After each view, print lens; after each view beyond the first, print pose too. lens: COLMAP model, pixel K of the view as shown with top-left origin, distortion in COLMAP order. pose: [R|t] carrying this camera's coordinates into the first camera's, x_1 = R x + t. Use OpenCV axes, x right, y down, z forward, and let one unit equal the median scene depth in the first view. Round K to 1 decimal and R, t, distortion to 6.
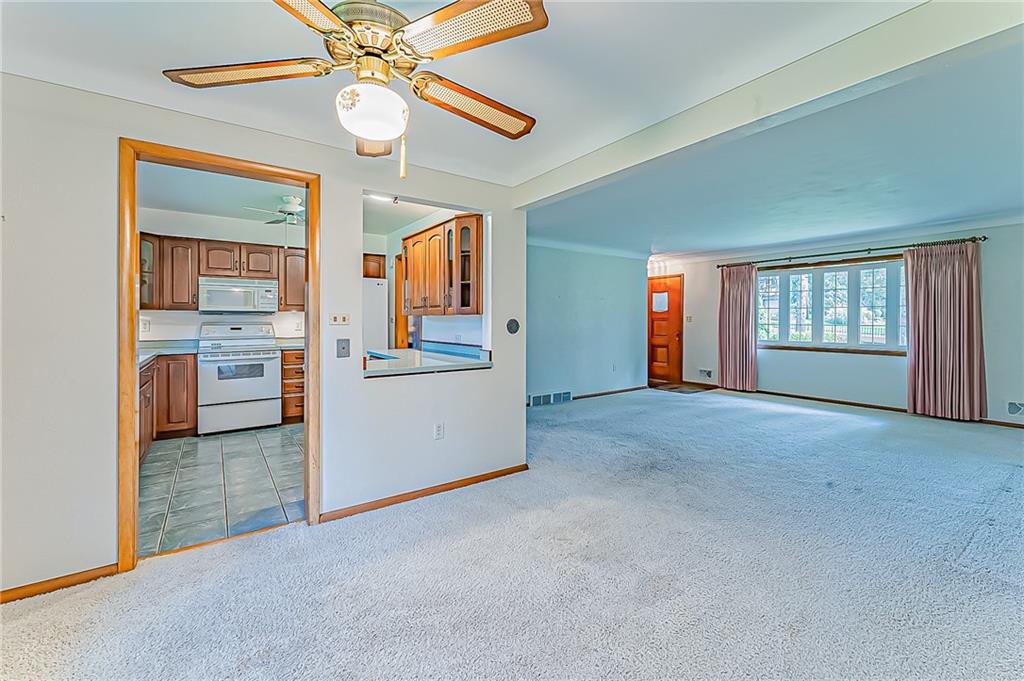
lens RADIAL K [[420.5, 0, 513.3], [0, 420.5, 322.0], [0, 0, 1]] dist [0.000929, 0.000211]
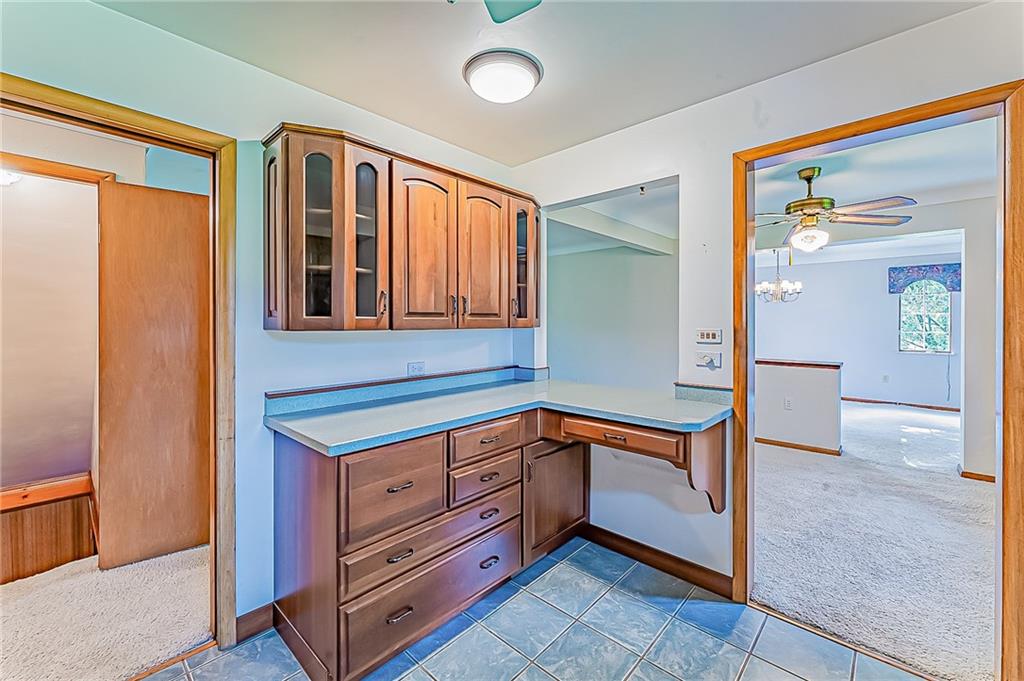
lens RADIAL K [[420.5, 0, 513.3], [0, 420.5, 322.0], [0, 0, 1]] dist [0.000929, 0.000211]
pose [[-0.203724, -0.000880, 0.979028, -0.601896], [0.006878, 0.999974, 0.002330, -0.020987], [-0.979004, 0.007209, -0.203713, 0.826023]]
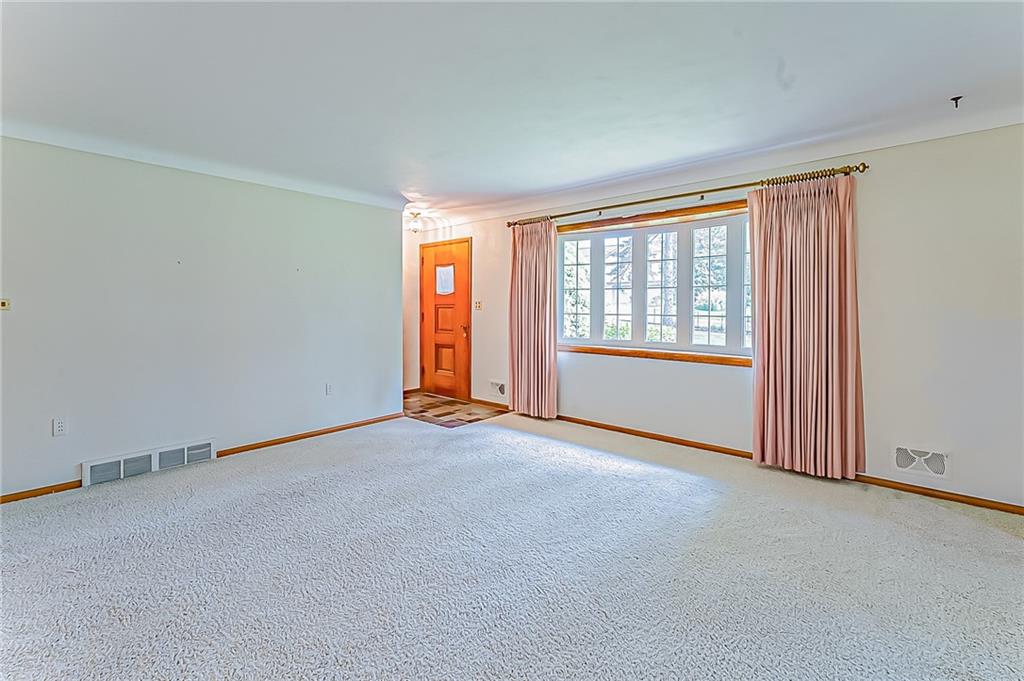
lens RADIAL K [[452.0, 0, 495.0], [0, 452.0, 310.1], [0, 0, 1]] dist [0.000501, 0.000004]
pose [[0.978286, -0.001513, 0.207256, 0.470267], [0.000781, 0.999993, 0.003613, -0.003549], [-0.207260, -0.003372, 0.978280, 0.472896]]
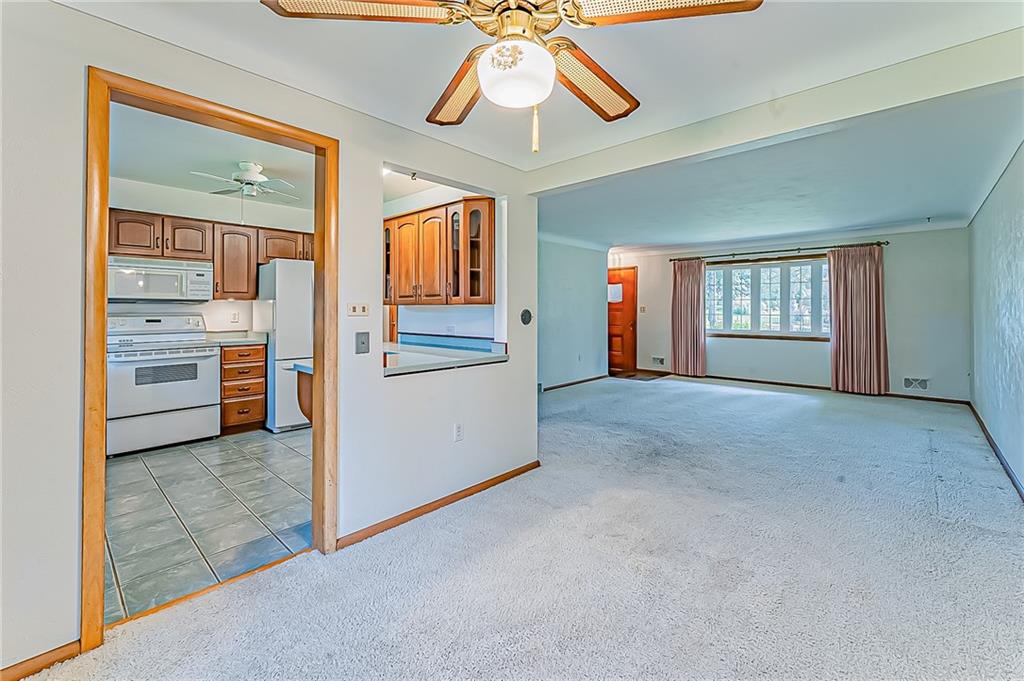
lens RADIAL K [[428.3, 0, 534.6], [0, 428.3, 308.4], [0, 0, 1]] dist [0.000978, -0.000012]
pose [[0.973835, 0.001527, 0.227250, -0.138489], [0.000555, 0.999958, -0.009100, -0.000200], [-0.227254, 0.008988, 0.973794, 0.033698]]
